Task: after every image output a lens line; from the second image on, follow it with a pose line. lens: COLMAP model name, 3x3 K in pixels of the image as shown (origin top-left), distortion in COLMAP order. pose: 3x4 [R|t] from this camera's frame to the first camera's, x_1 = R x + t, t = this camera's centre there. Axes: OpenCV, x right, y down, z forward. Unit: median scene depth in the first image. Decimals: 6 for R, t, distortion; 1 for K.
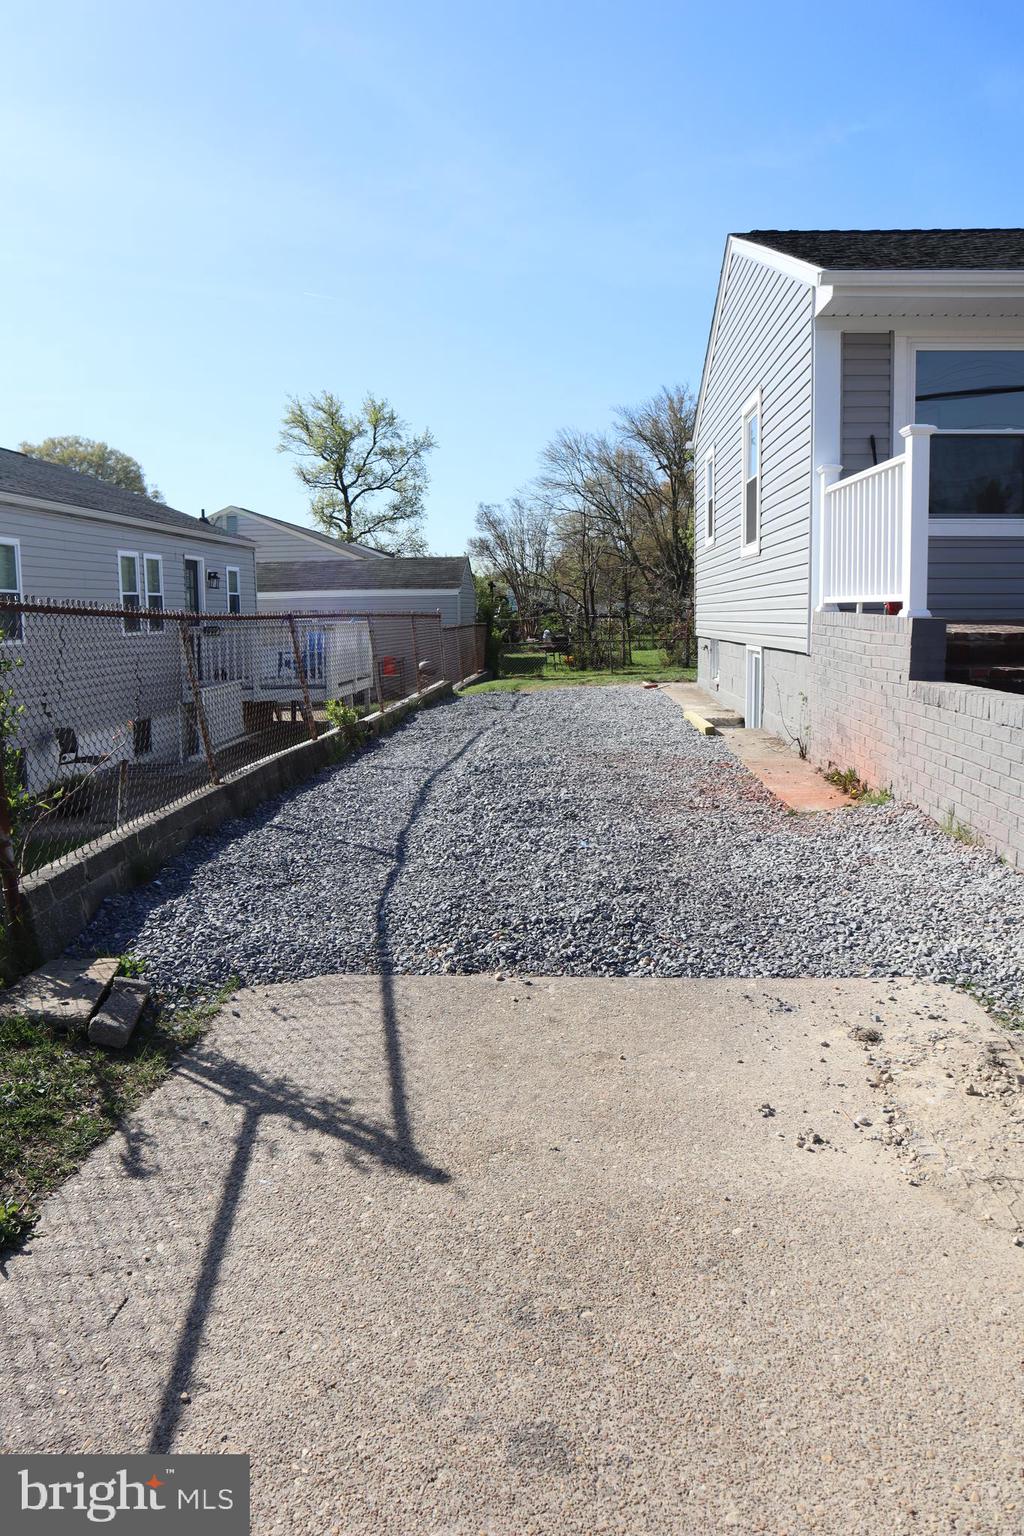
lens RADIAL K [[1050.9, 0, 511.1], [0, 1050.9, 747.3], [0, 0, 1]] dist [-0.121837, 0.074361]
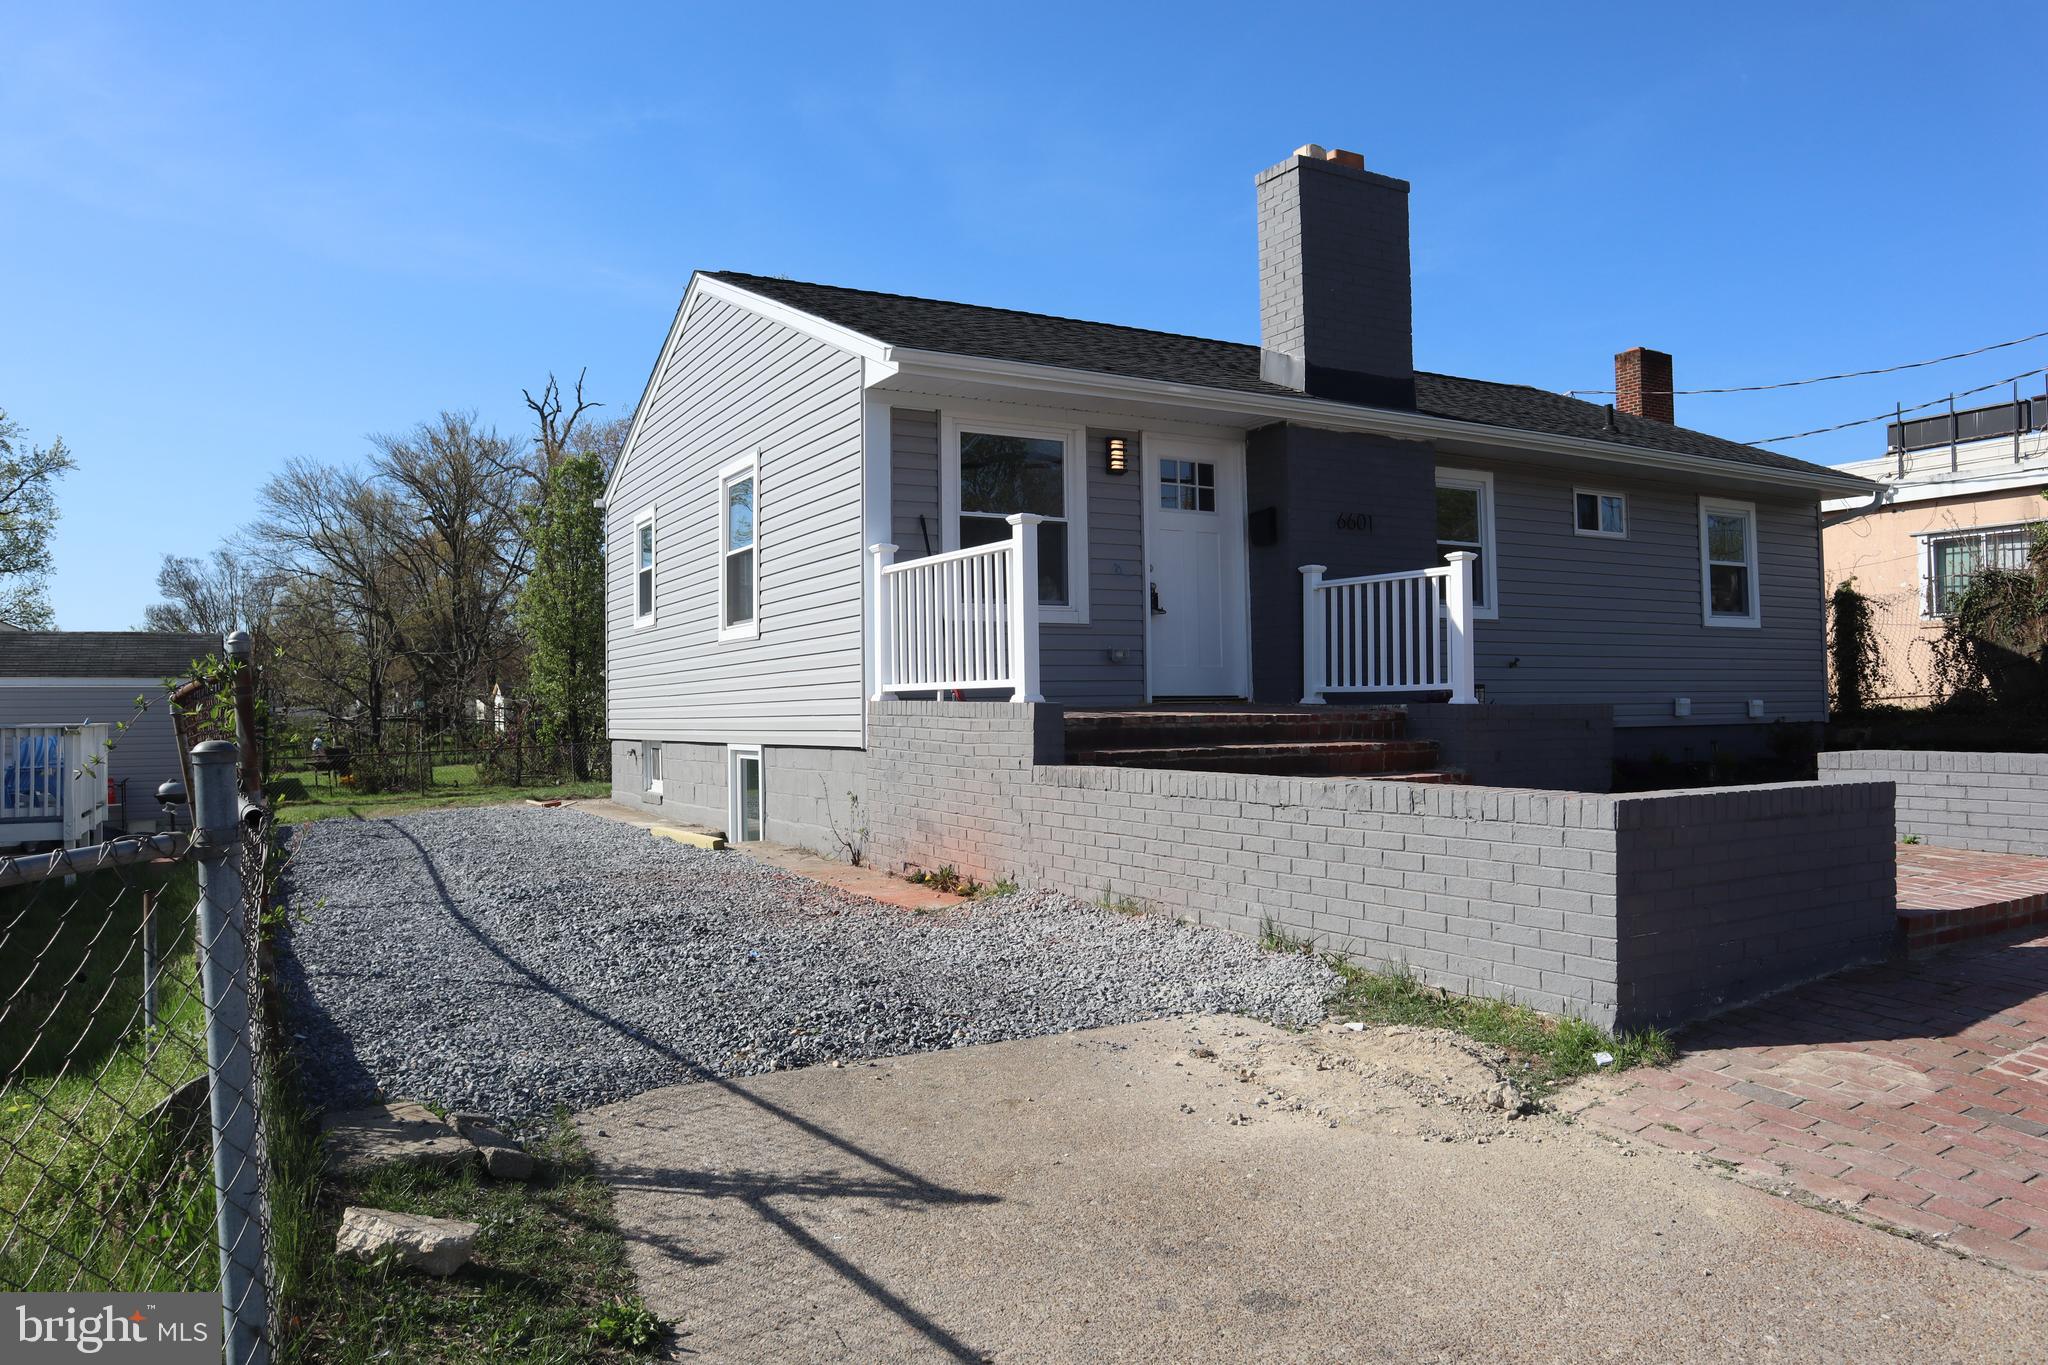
lens RADIAL K [[1401.2, 0, 992.3], [0, 1401.2, 658.9], [0, 0, 1]] dist [-0.121837, 0.074361]
pose [[0.851543, 0.019915, 0.523907, -0.566597], [0.069392, 0.986206, -0.150275, 0.054094], [-0.519673, 0.164321, 0.838414, -0.200834]]
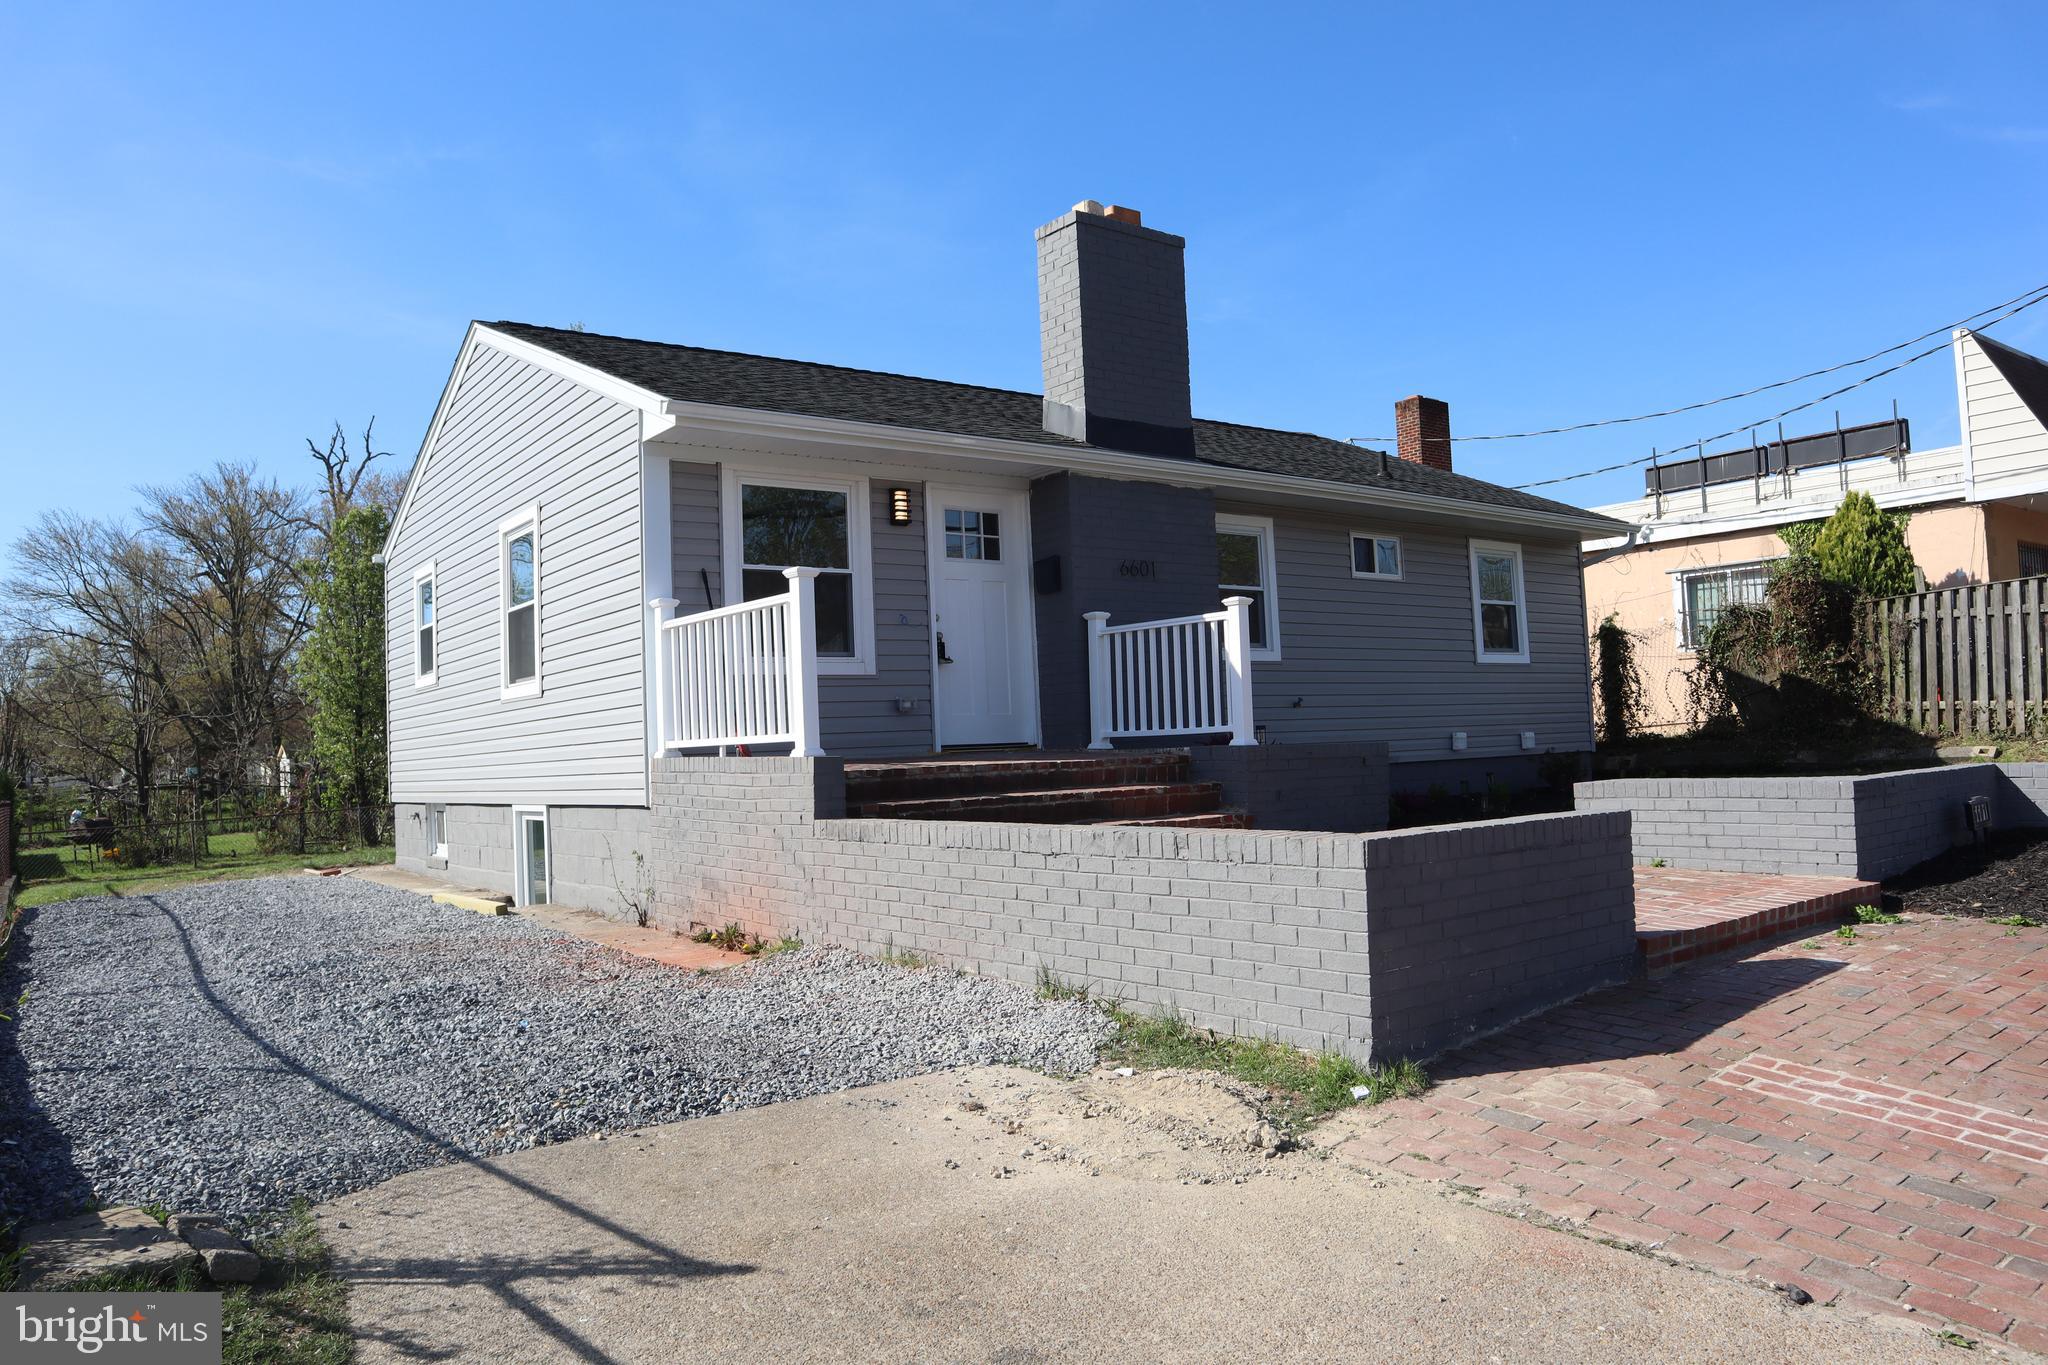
lens RADIAL K [[1400.9, 0, 984.7], [0, 1400.9, 679.4], [0, 0, 1]] dist [-0.117135, 0.078647]
pose [[0.777290, 0.012621, 0.629016, -0.525095], [0.111238, 0.981290, -0.157149, 0.049890], [-0.619231, 0.192121, 0.761343, -0.228941]]
